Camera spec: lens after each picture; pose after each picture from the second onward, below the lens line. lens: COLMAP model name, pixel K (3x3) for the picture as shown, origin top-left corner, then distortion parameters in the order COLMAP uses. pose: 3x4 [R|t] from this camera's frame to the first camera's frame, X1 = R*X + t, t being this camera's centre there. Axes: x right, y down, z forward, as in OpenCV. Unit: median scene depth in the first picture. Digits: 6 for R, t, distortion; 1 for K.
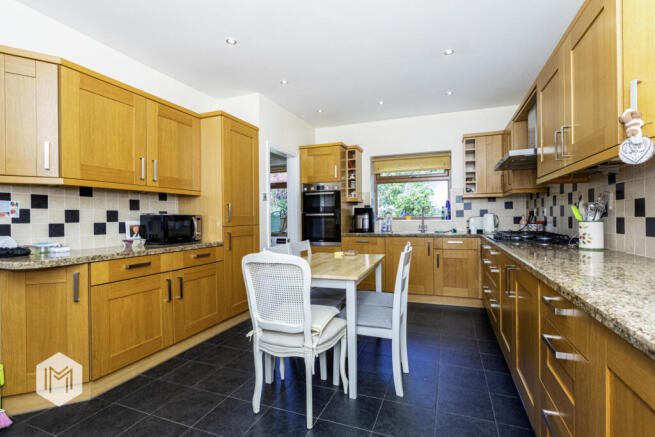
lens RADIAL K [[313.7, 0, 325.3], [0, 313.7, 216.2], [0, 0, 1]] dist [0.016104, 0.000748]
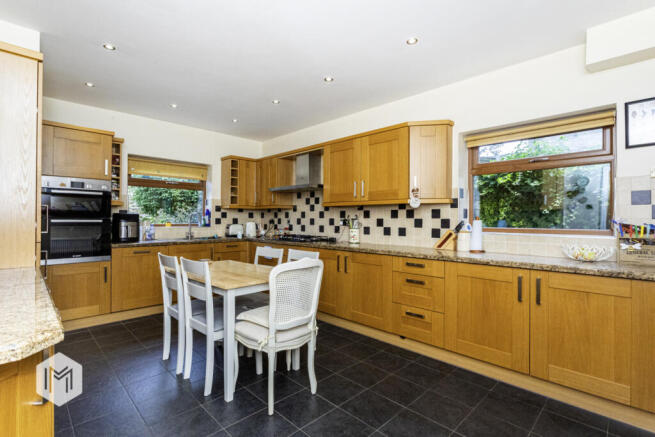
lens RADIAL K [[313.7, 0, 325.9], [0, 313.7, 220.9], [0, 0, 1]] dist [0.016104, 0.000748]
pose [[0.399744, 0.008504, 0.916587, -0.471765], [-0.010502, 0.999934, -0.004698, -0.008582], [-0.916567, -0.007748, 0.399807, 0.172933]]
